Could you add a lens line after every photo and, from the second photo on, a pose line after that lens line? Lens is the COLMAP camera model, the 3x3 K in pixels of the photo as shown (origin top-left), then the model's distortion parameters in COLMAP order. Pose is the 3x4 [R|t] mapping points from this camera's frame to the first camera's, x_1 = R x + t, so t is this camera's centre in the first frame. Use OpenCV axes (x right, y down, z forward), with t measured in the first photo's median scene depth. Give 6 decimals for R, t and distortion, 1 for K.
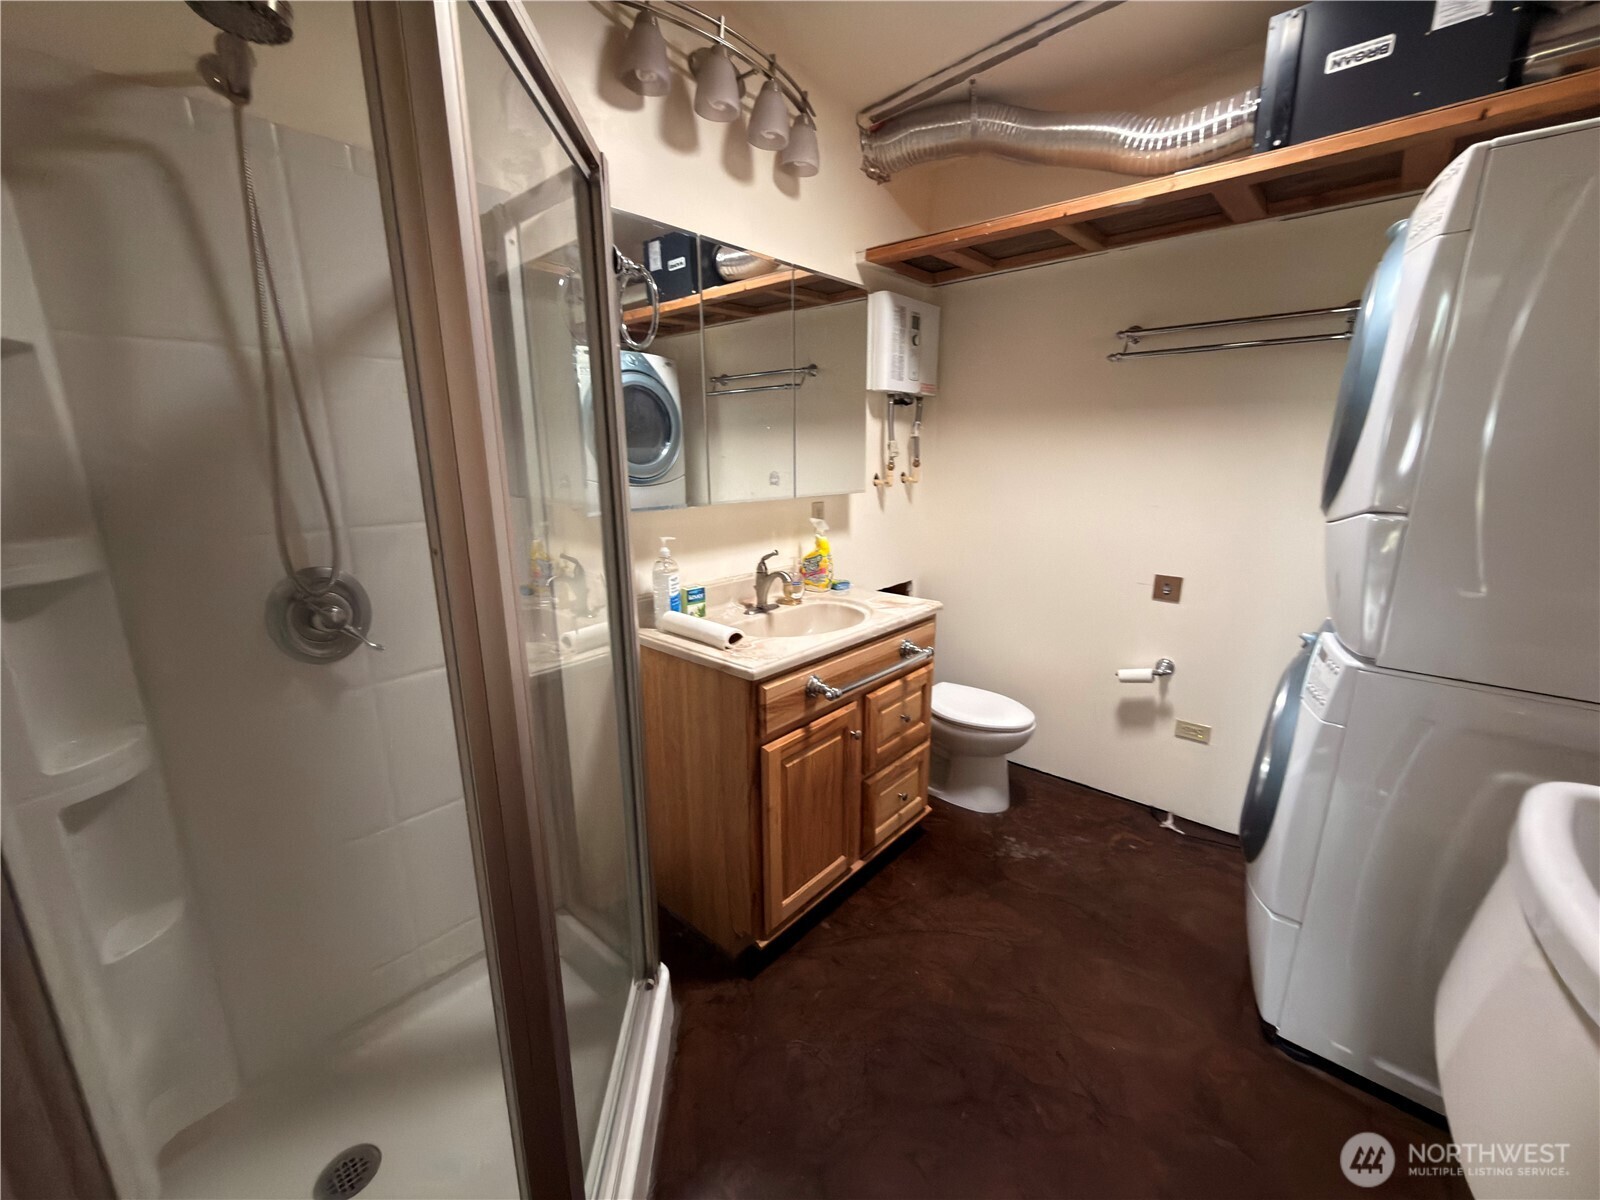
lens RADIAL K [[639.7, 0, 796.0], [0, 639.7, 603.9], [0, 0, 1]] dist [-0.005552, 0.001143]
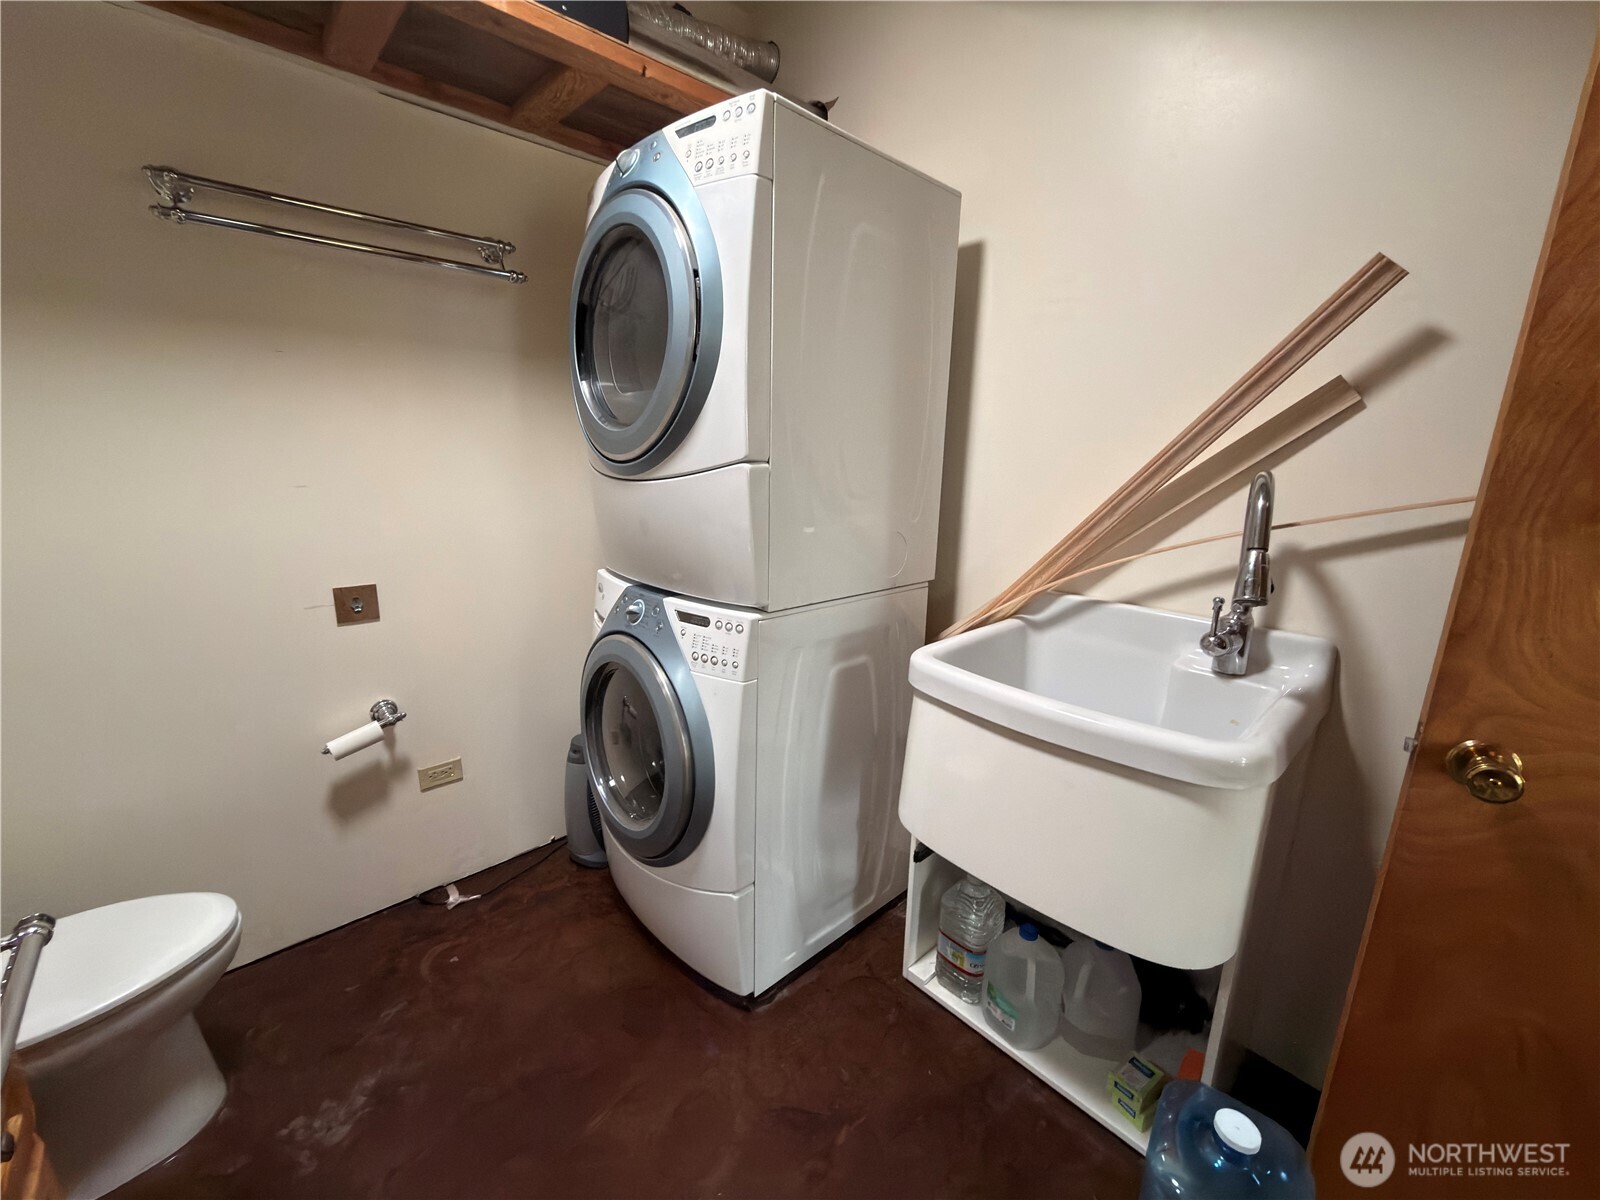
lens RADIAL K [[639.7, 0, 798.3], [0, 639.7, 596.4], [0, 0, 1]] dist [-0.005552, 0.001143]
pose [[0.089304, -0.224598, 0.970351, -0.040038], [0.217289, 0.955170, 0.201086, -0.066316], [-0.972014, 0.192888, 0.134103, 0.438624]]
